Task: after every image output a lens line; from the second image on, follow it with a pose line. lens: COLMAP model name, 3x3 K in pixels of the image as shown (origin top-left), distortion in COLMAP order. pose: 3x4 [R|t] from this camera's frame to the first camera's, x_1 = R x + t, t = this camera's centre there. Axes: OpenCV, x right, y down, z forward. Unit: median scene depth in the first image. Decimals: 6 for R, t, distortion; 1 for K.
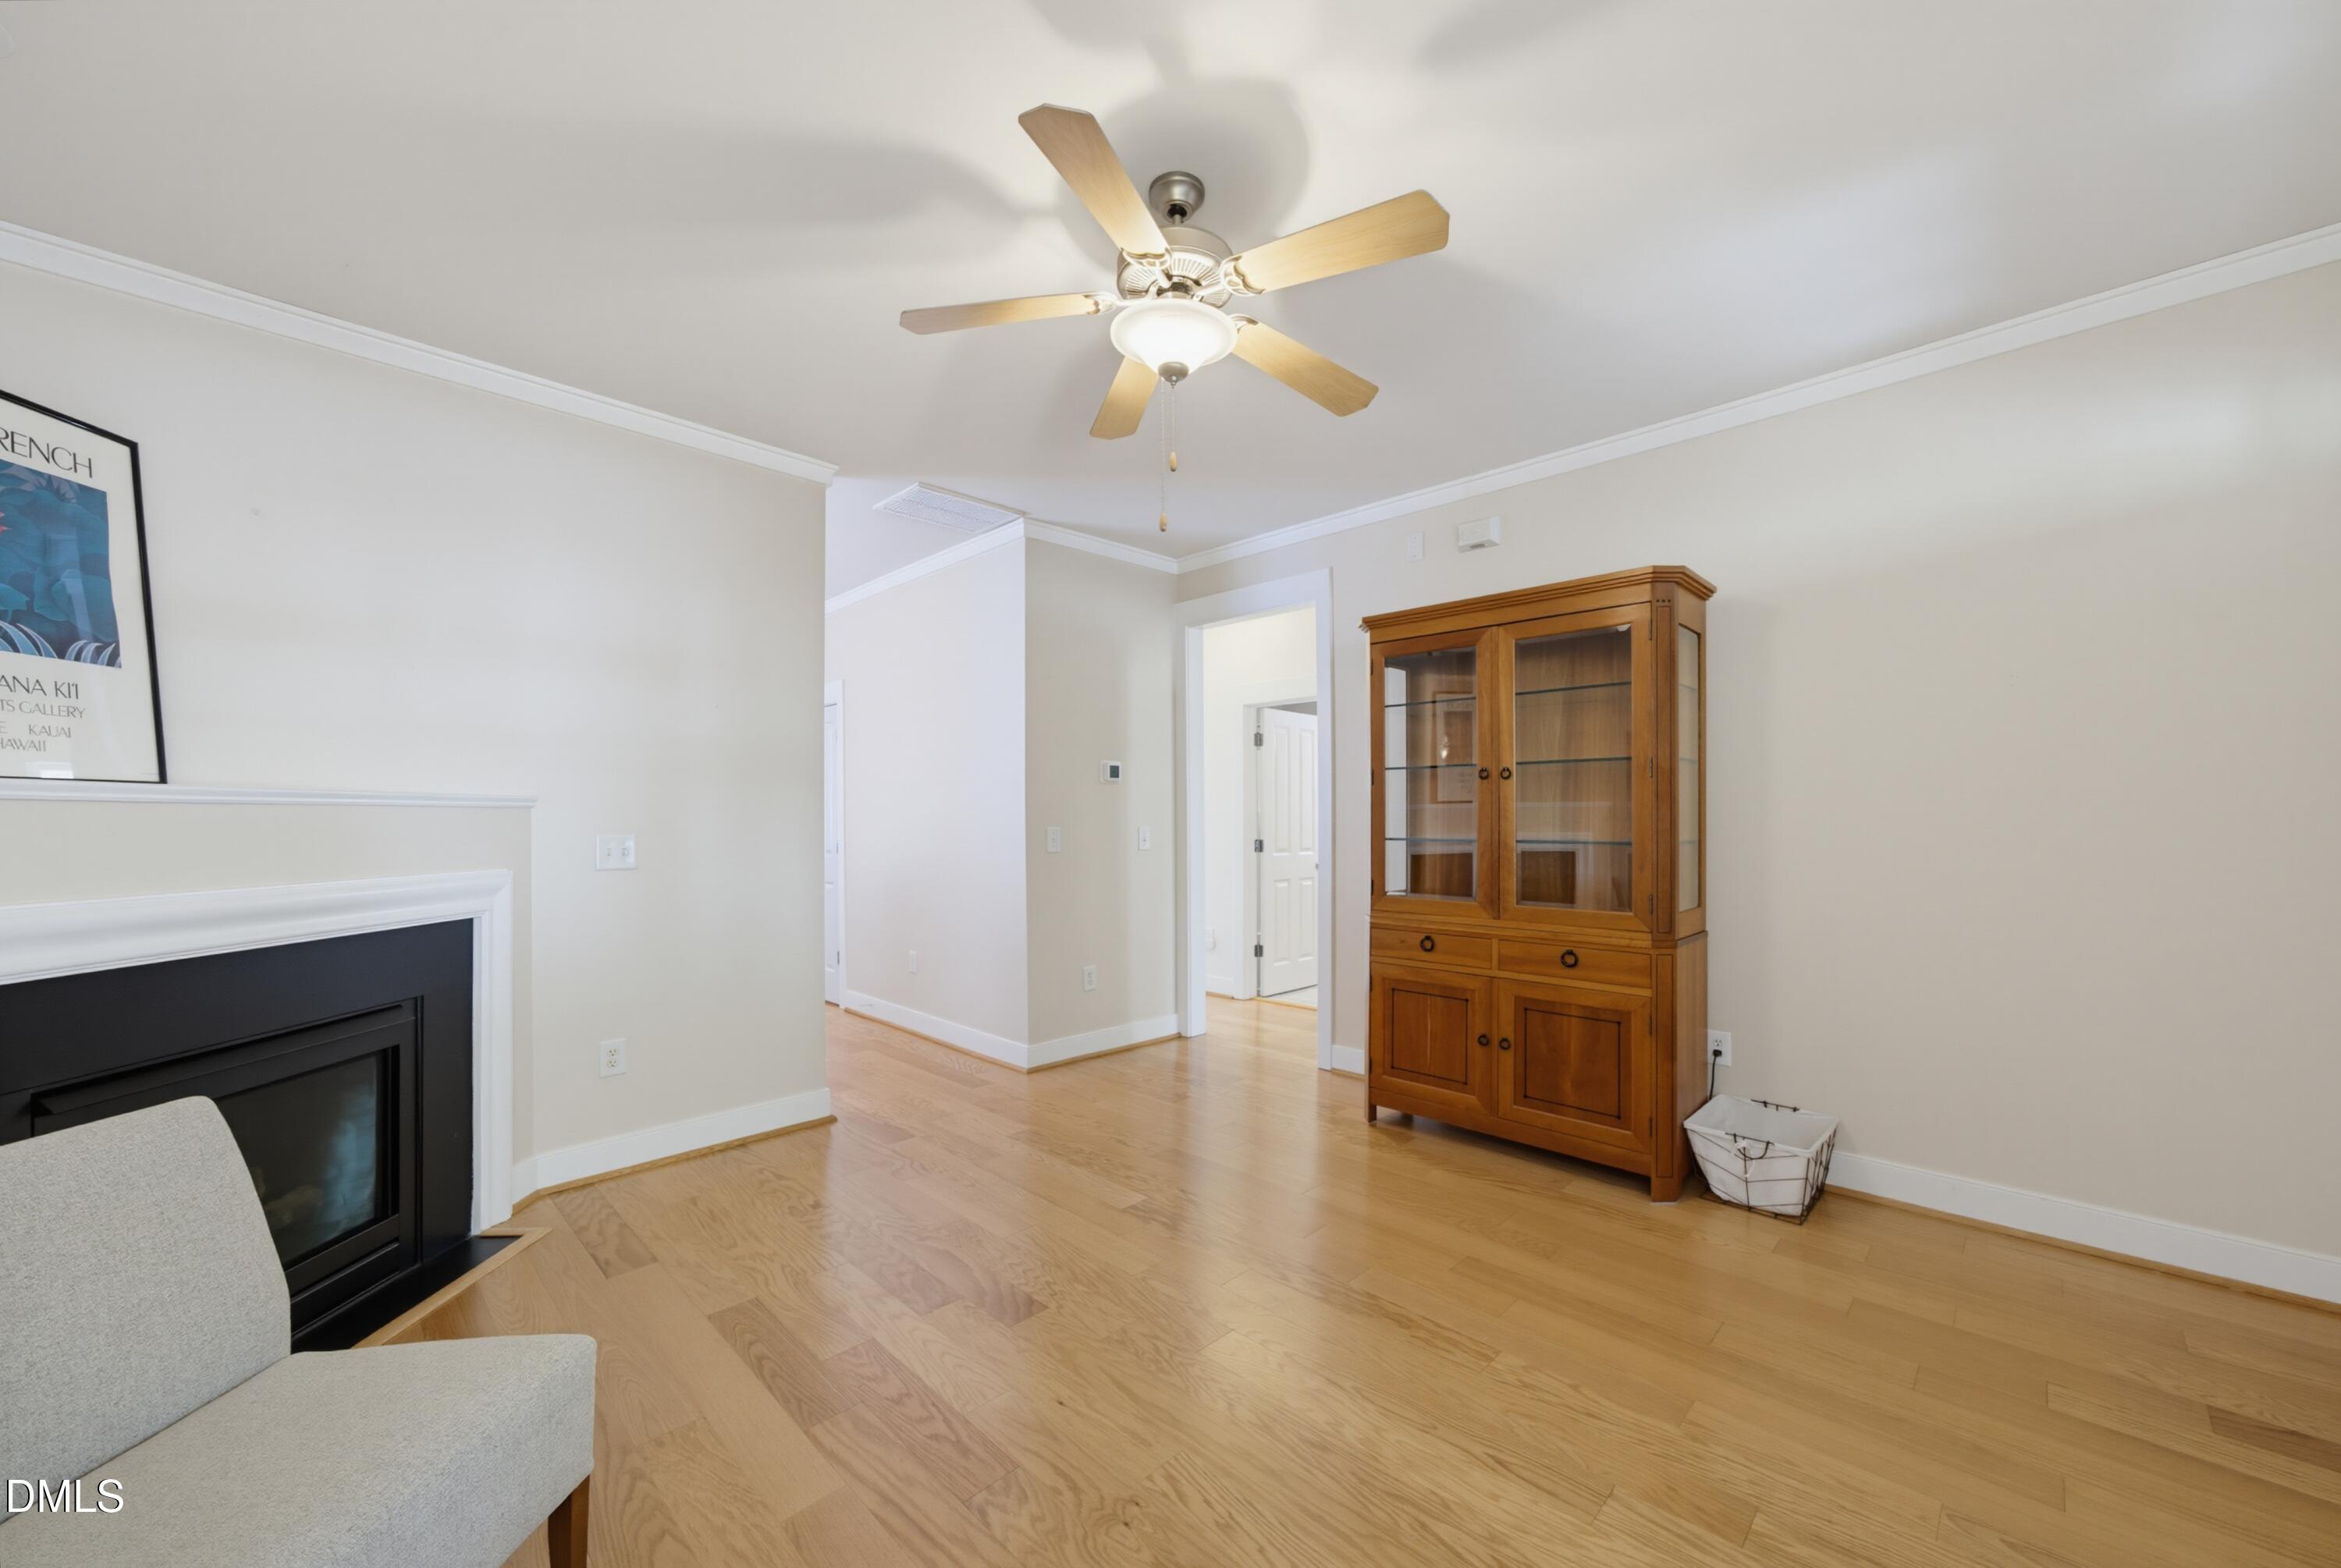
lens RADIAL K [[883.3, 0, 1167.5], [0, 883.3, 804.5], [0, 0, 1]] dist [0.000494, 0.000013]
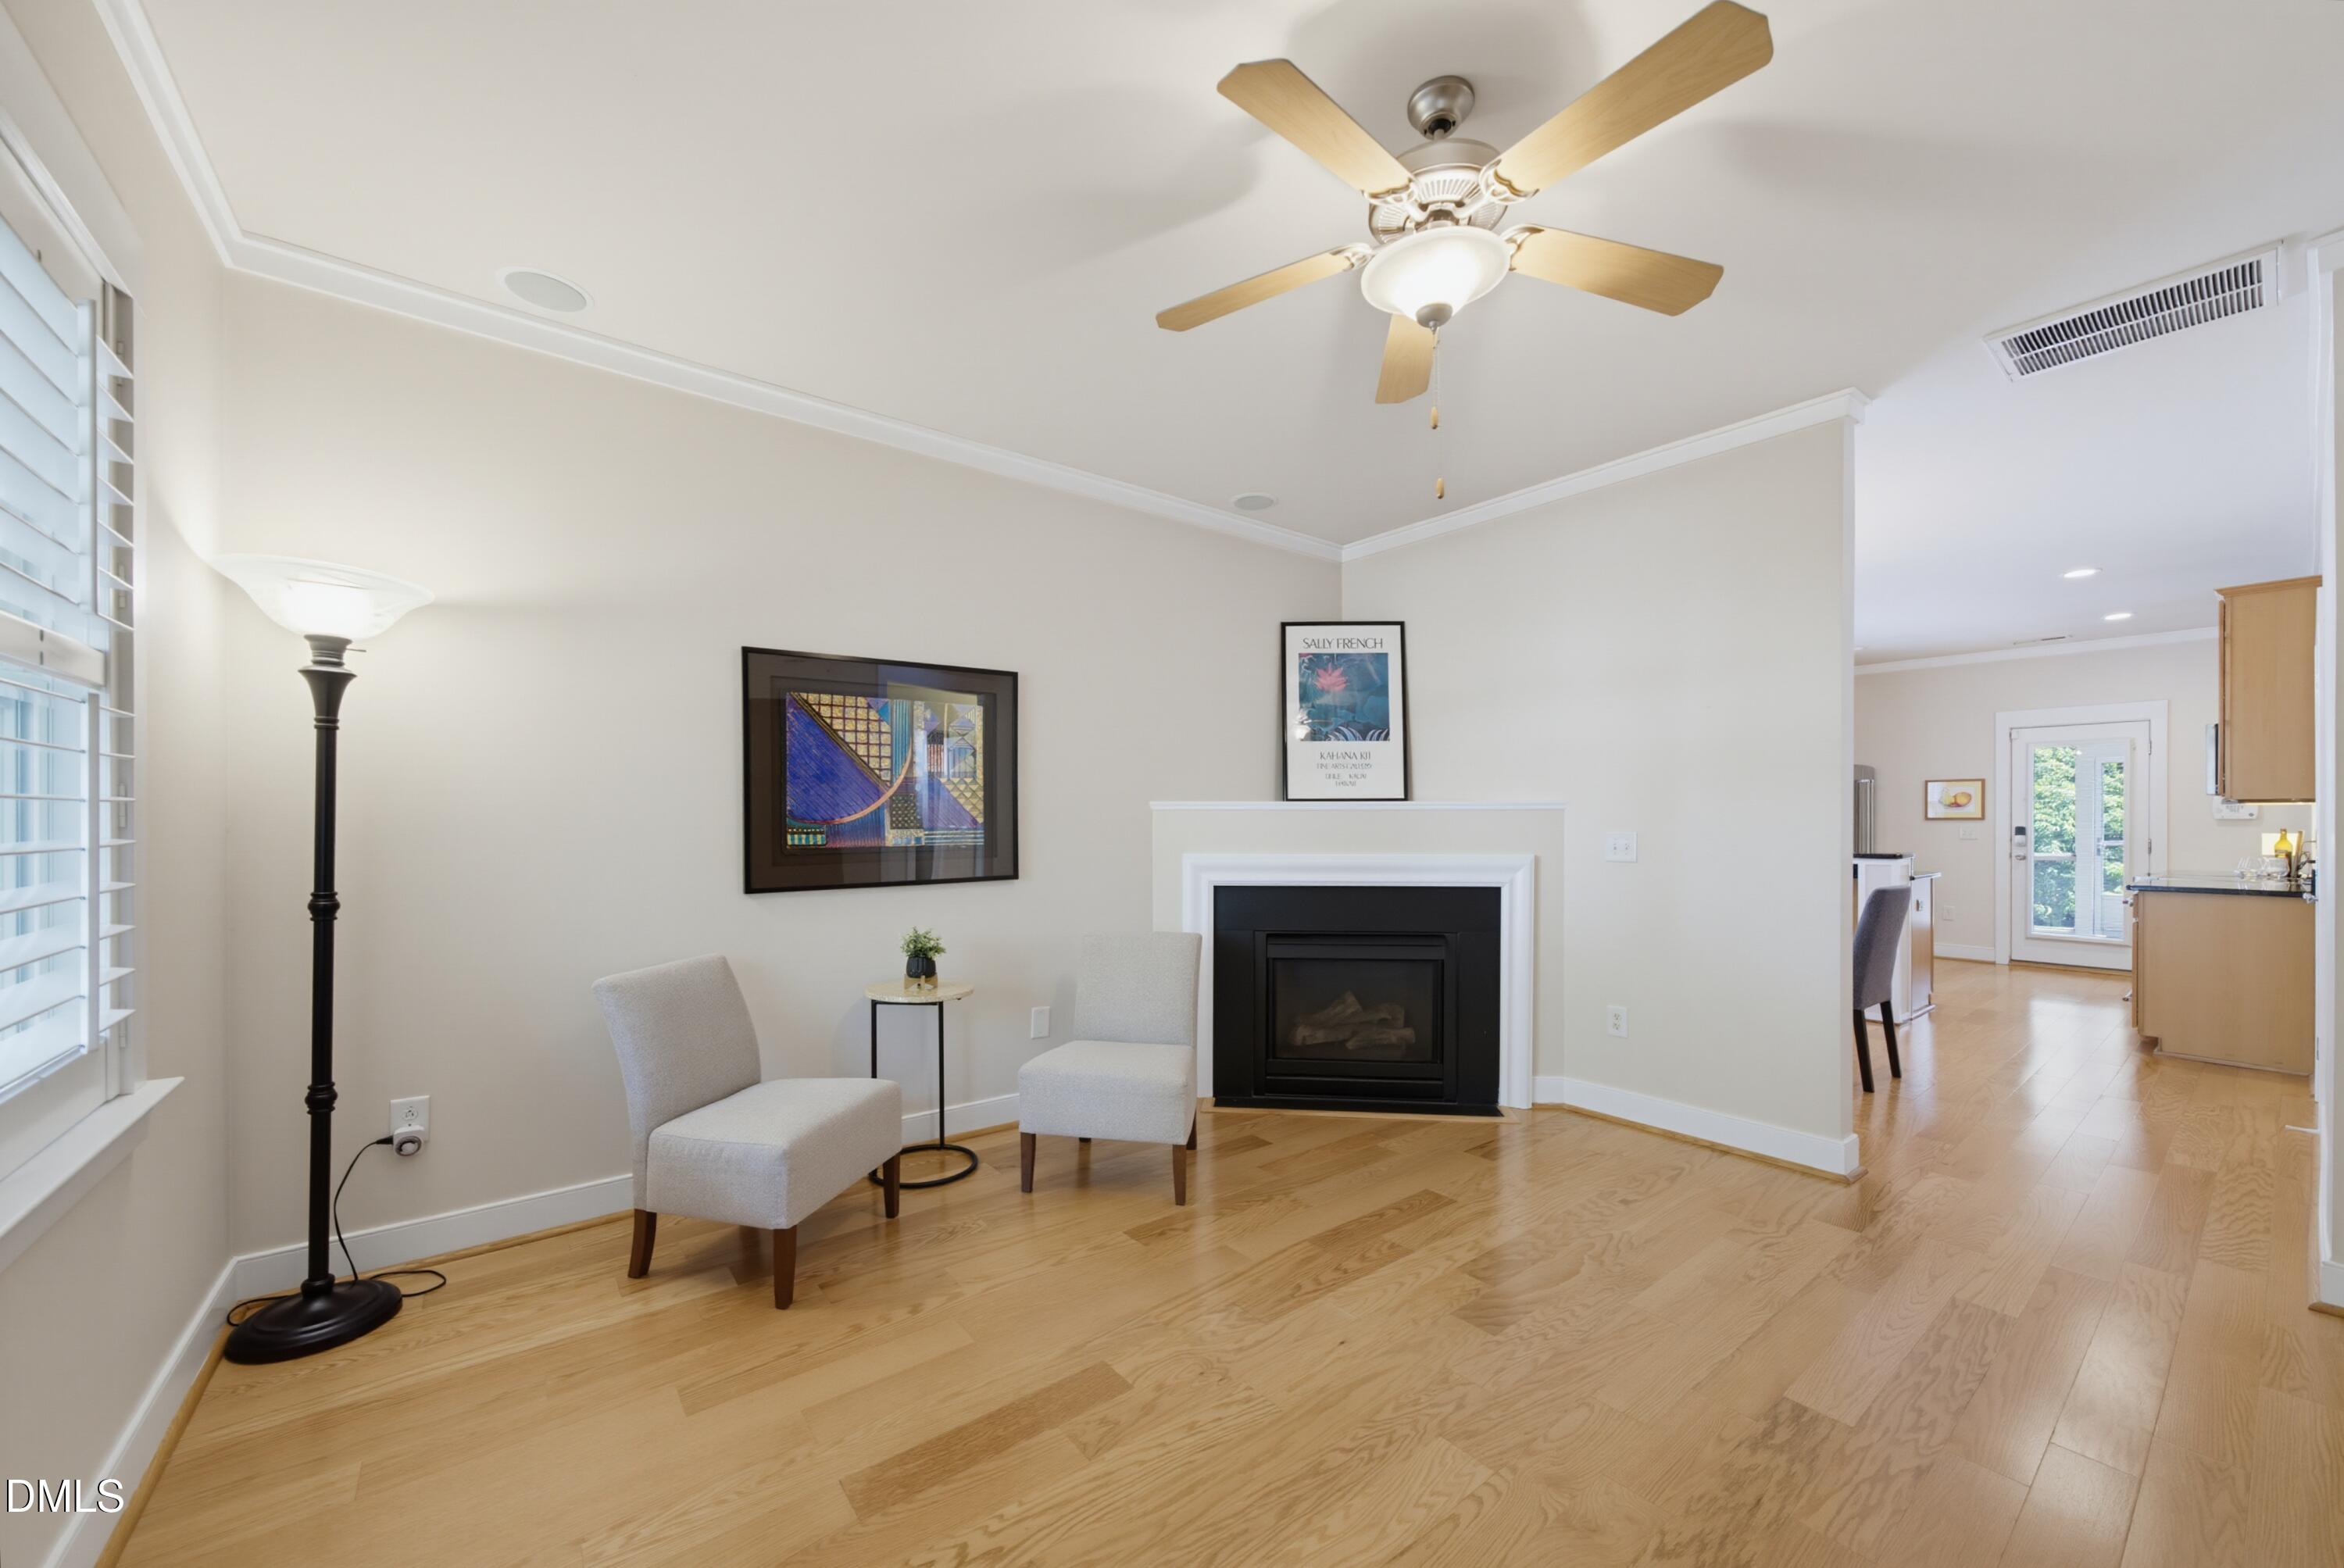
lens RADIAL K [[879.3, 0, 1171.7], [0, 879.3, 818.6], [0, 0, 1]] dist [-0.001112, -0.000116]
pose [[-0.125629, 0.003223, -0.992072, 0.853918], [0.015623, 0.999877, 0.001270, 0.008944], [0.991954, -0.015340, -0.125664, 0.795121]]
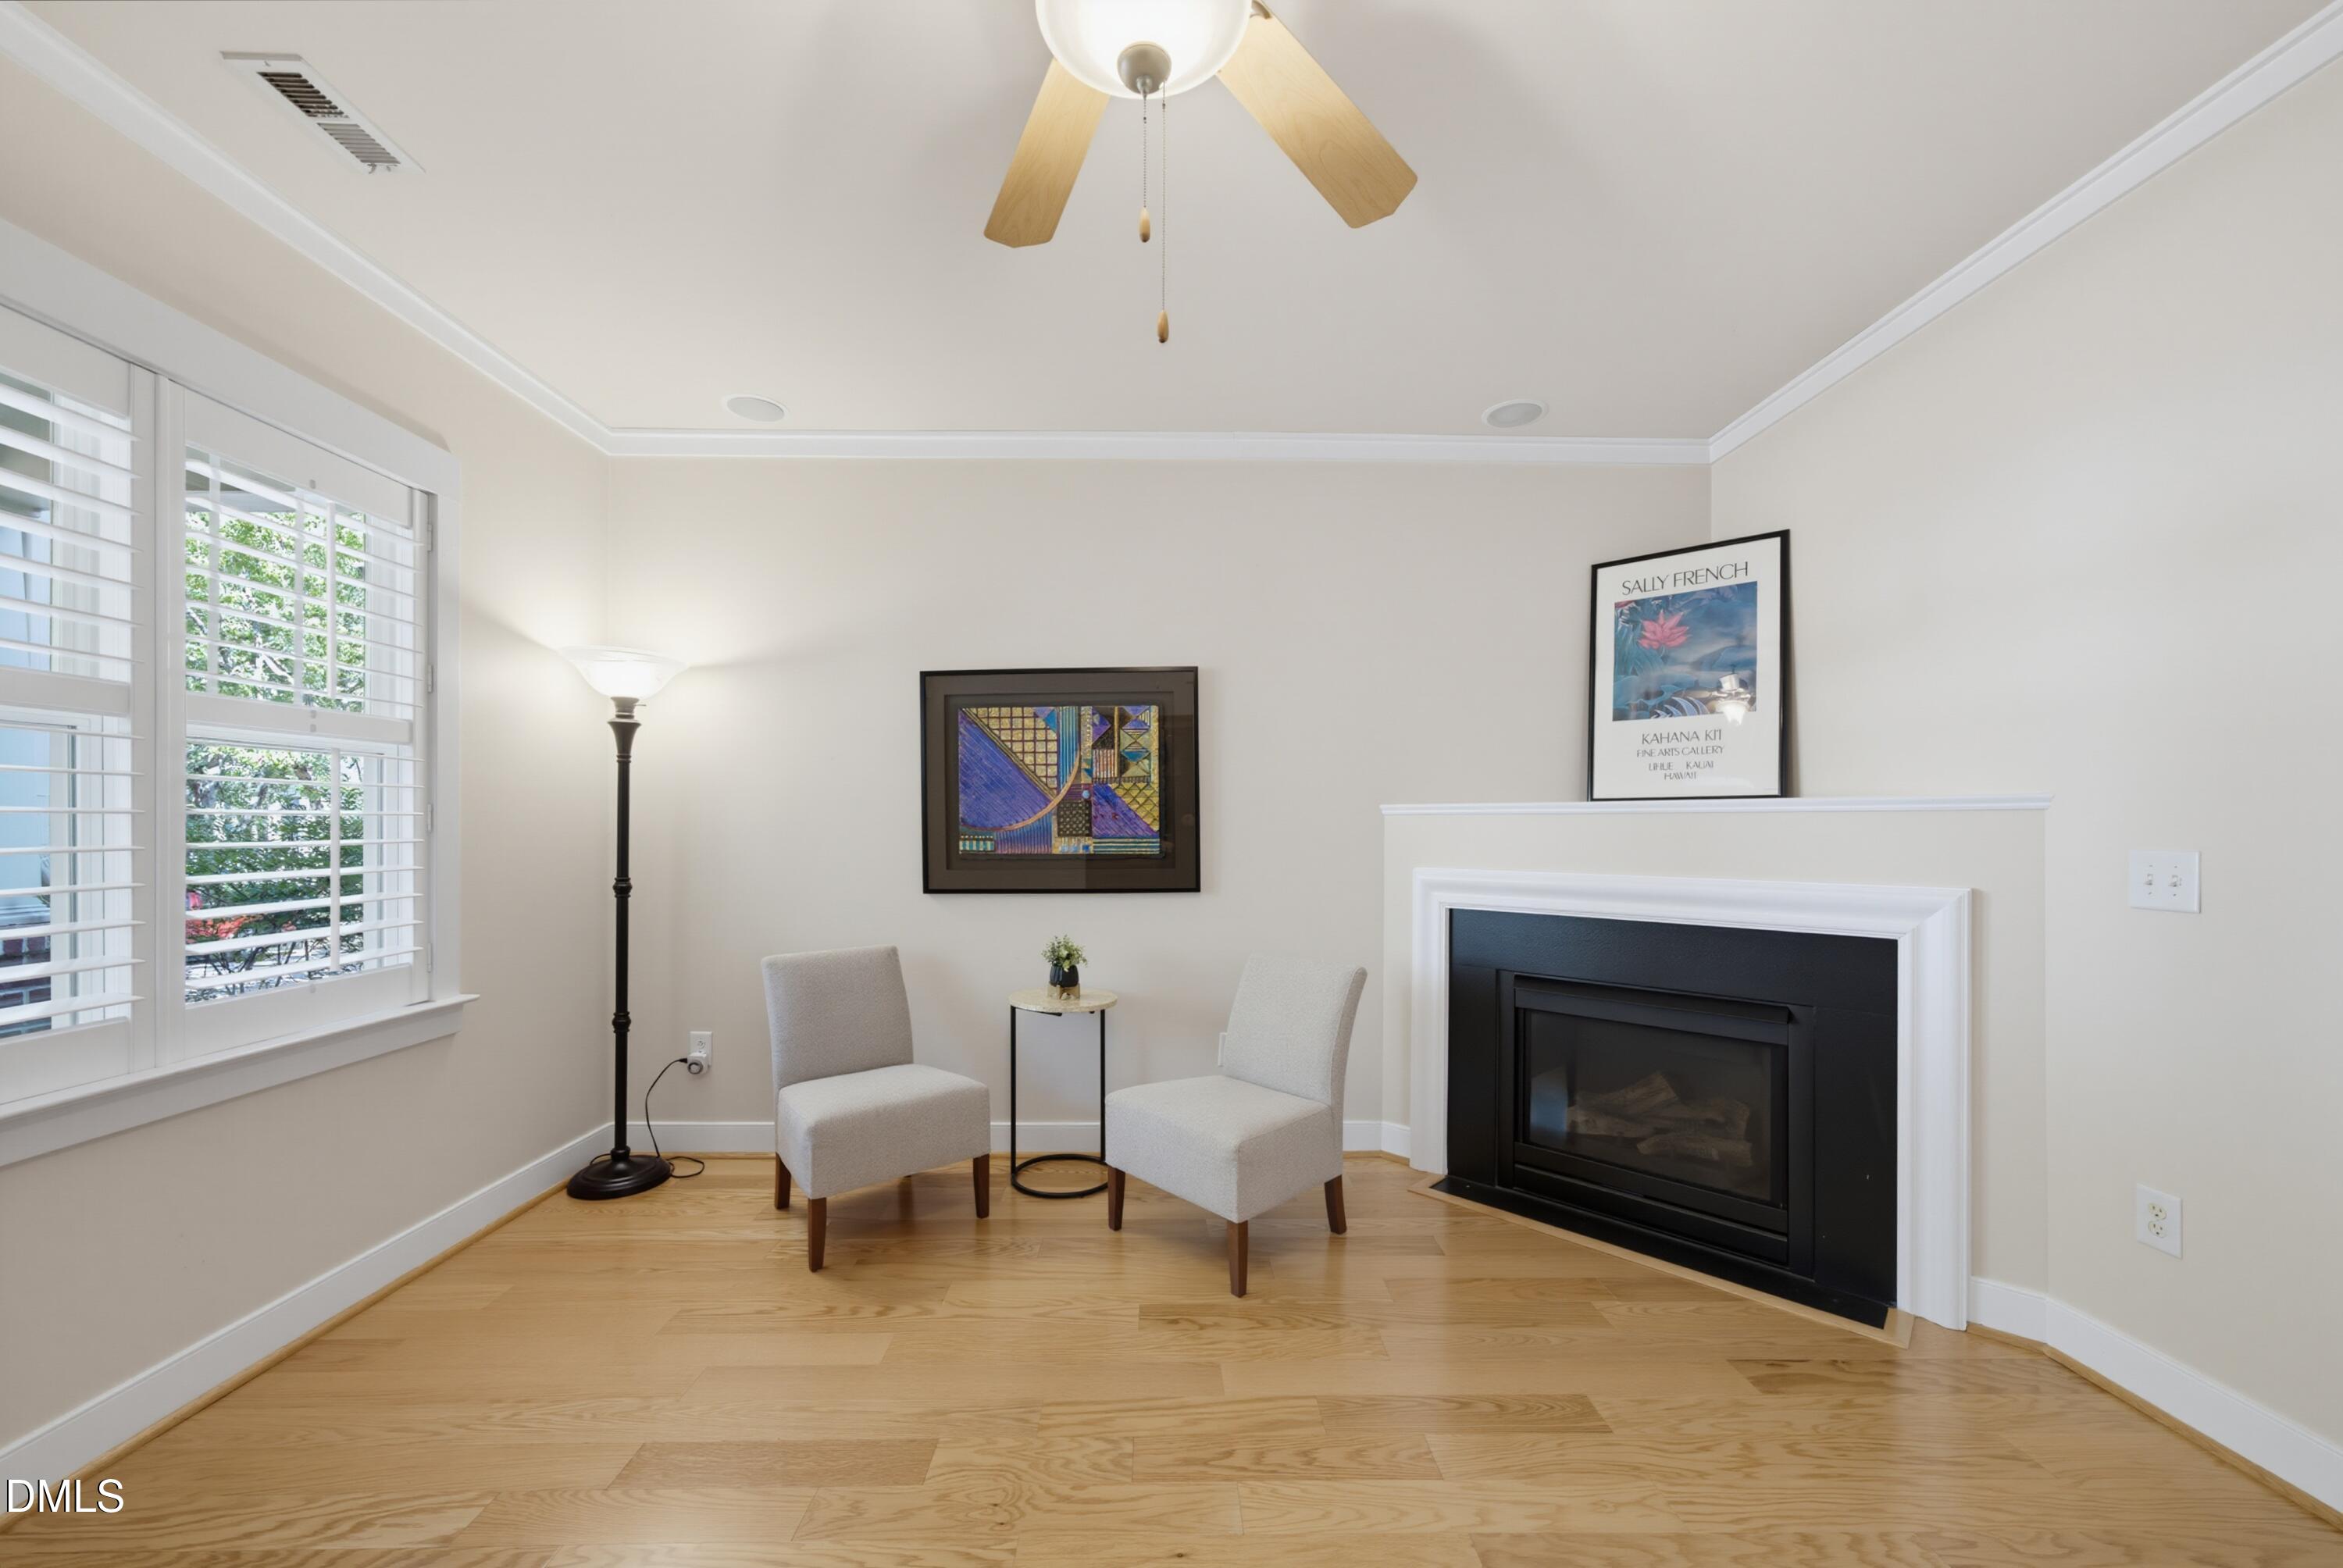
lens RADIAL K [[878.2, 0, 1170.8], [0, 878.2, 820.4], [0, 0, 1]] dist [-0.043723, 0.027574]
pose [[-0.692566, 0.000329, -0.721355, 0.383136], [0.013367, 0.999834, -0.012377, 0.015979], [0.721231, -0.018214, -0.692455, 1.315078]]
